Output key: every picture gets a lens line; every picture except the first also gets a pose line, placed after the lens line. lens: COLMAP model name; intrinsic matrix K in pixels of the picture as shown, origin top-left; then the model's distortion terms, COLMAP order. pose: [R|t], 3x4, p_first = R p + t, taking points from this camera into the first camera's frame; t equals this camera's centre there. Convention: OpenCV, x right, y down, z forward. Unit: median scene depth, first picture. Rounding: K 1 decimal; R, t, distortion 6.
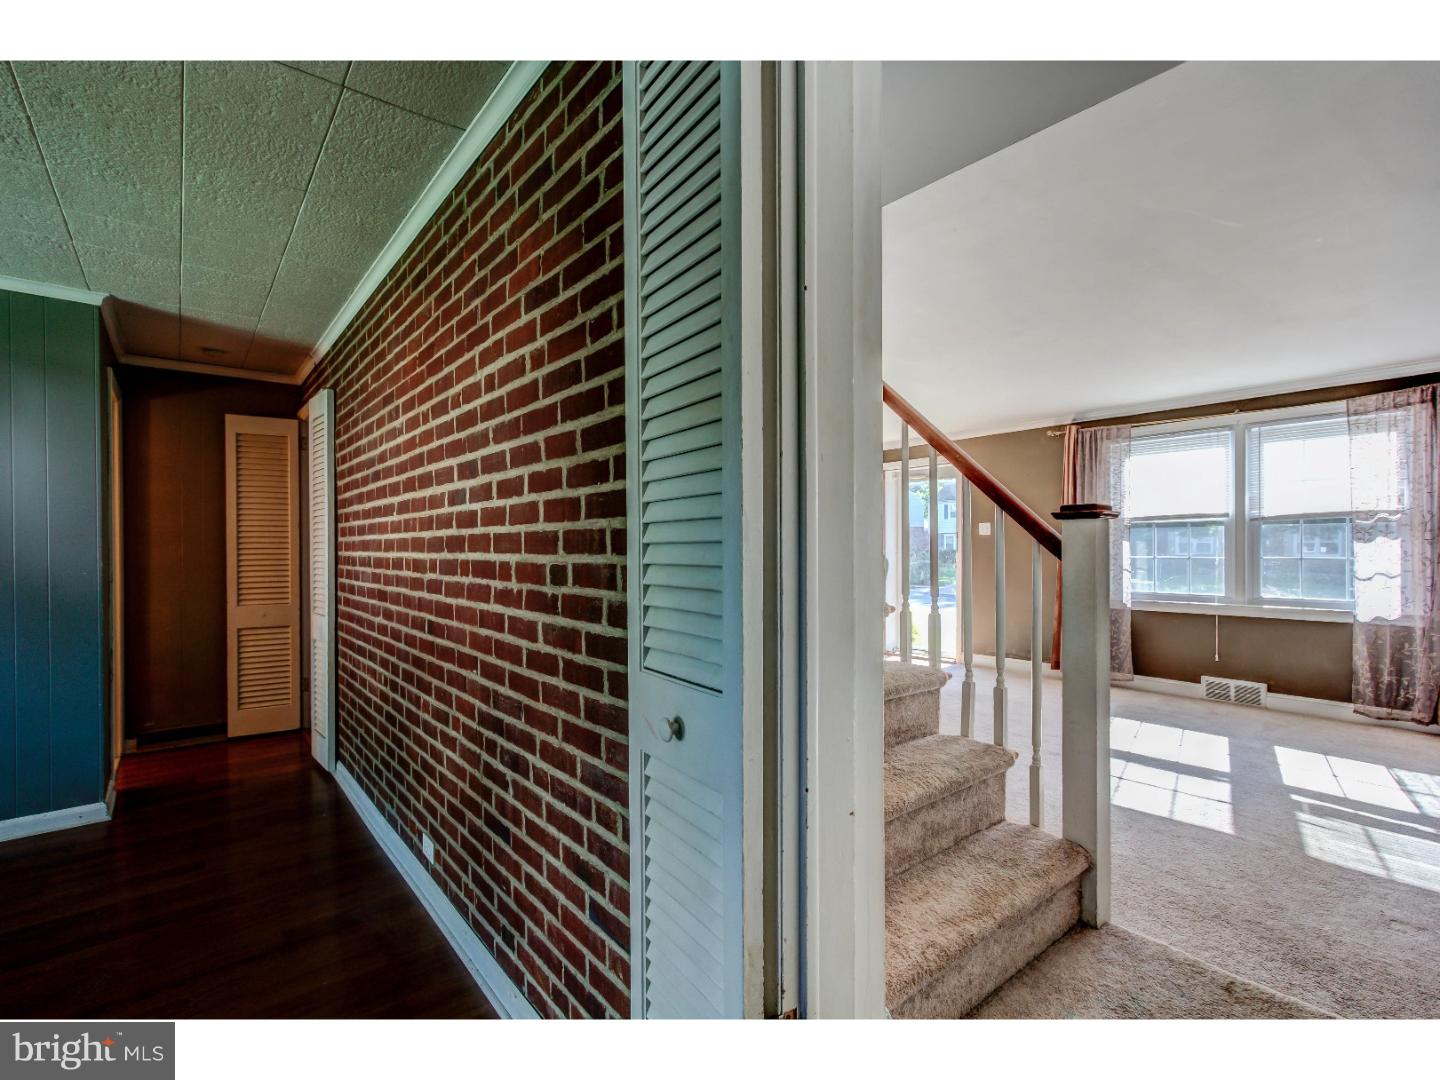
lens RADIAL K [[670.2, 0, 719.2], [0, 670.2, 548.9], [0, 0, 1]] dist [-0.001799, 0.004212]
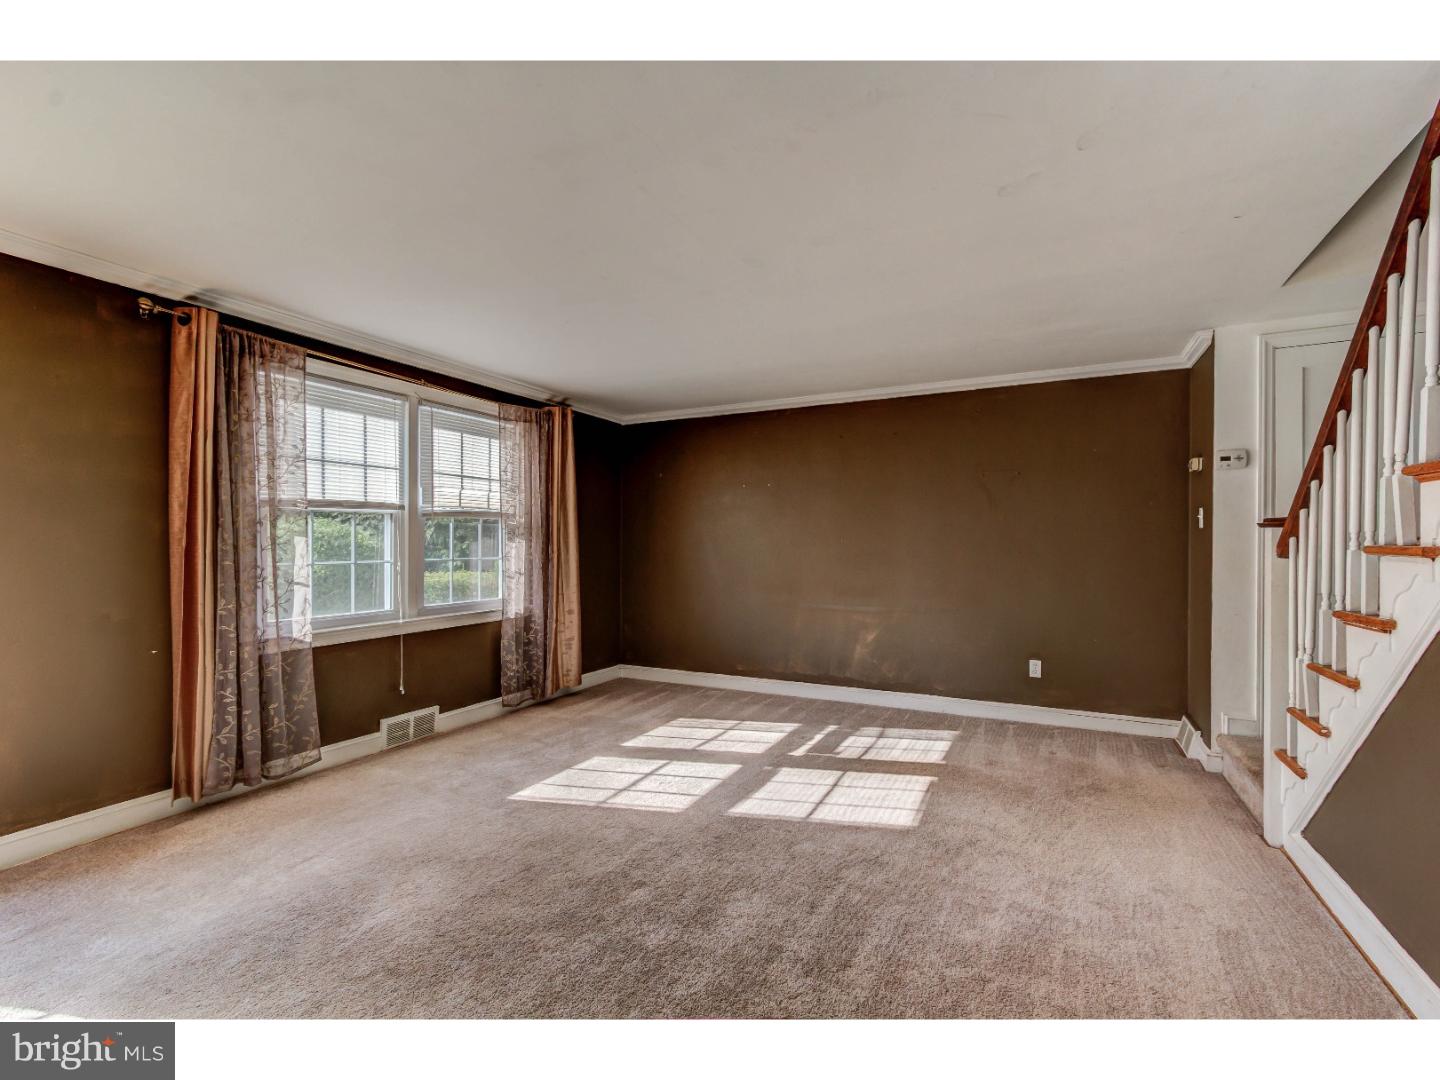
lens RADIAL K [[670.2, 0, 719.2], [0, 670.2, 548.9], [0, 0, 1]] dist [-0.001799, 0.004212]
pose [[-0.410102, -0.000199, 0.912040, -0.122190], [0.001506, 0.999998, 0.000895, -0.001033], [-0.912039, 0.001740, -0.410101, 1.024146]]
